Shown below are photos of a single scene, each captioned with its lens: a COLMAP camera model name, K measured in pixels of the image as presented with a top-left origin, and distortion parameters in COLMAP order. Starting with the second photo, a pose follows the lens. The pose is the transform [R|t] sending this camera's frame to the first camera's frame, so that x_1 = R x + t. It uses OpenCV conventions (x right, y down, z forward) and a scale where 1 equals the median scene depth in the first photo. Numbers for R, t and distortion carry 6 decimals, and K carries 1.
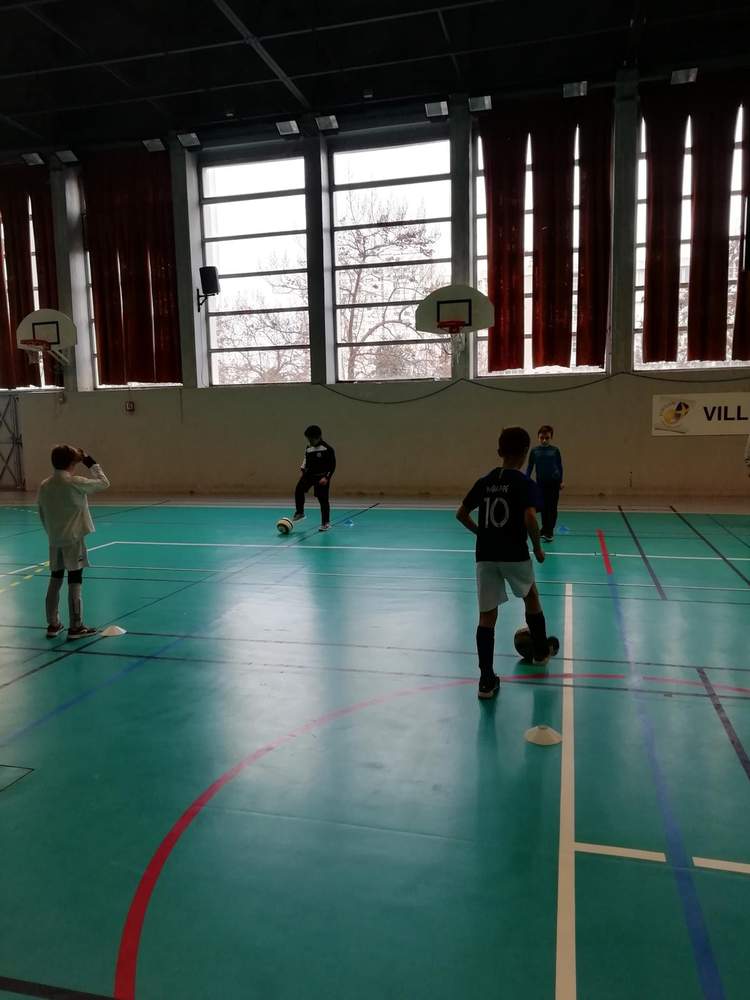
lens RADIAL K [[739.7, 0, 394.4], [0, 739.7, 508.4], [0, 0, 1]] dist [0.032848, -0.017897]
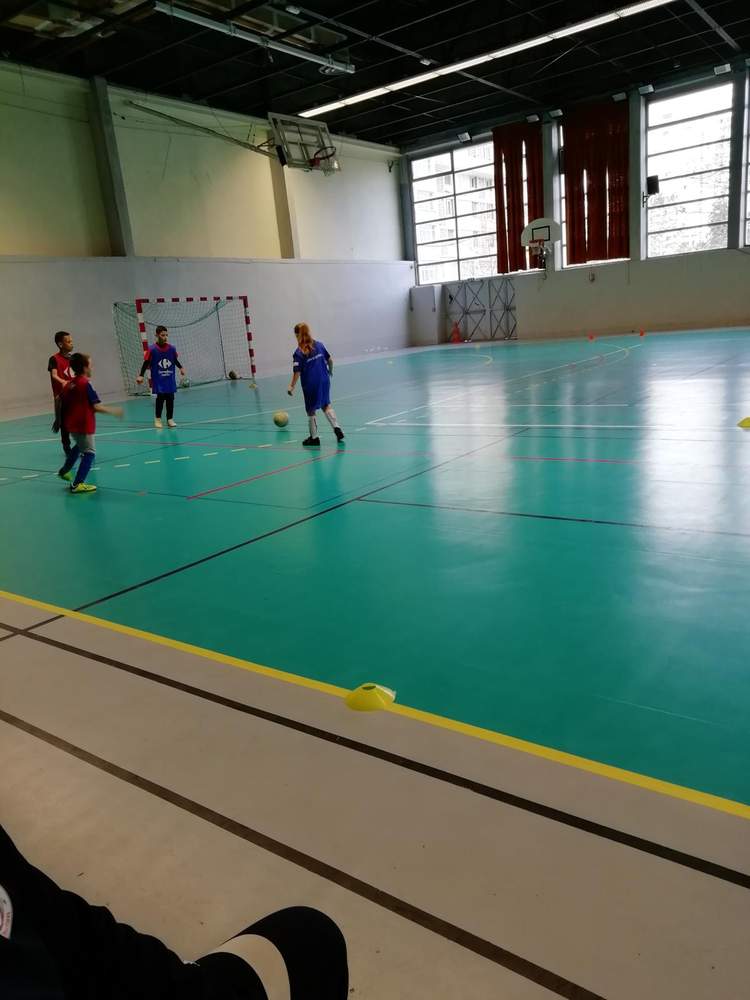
lens RADIAL K [[739.7, 0, 384.8], [0, 739.7, 502.8], [0, 0, 1]] dist [0.032848, -0.017897]
pose [[0.921006, 0.033891, -0.388072, -0.143309], [0.021431, 0.990291, 0.137344, 0.110505], [0.388959, -0.134812, 0.911338, -0.670706]]
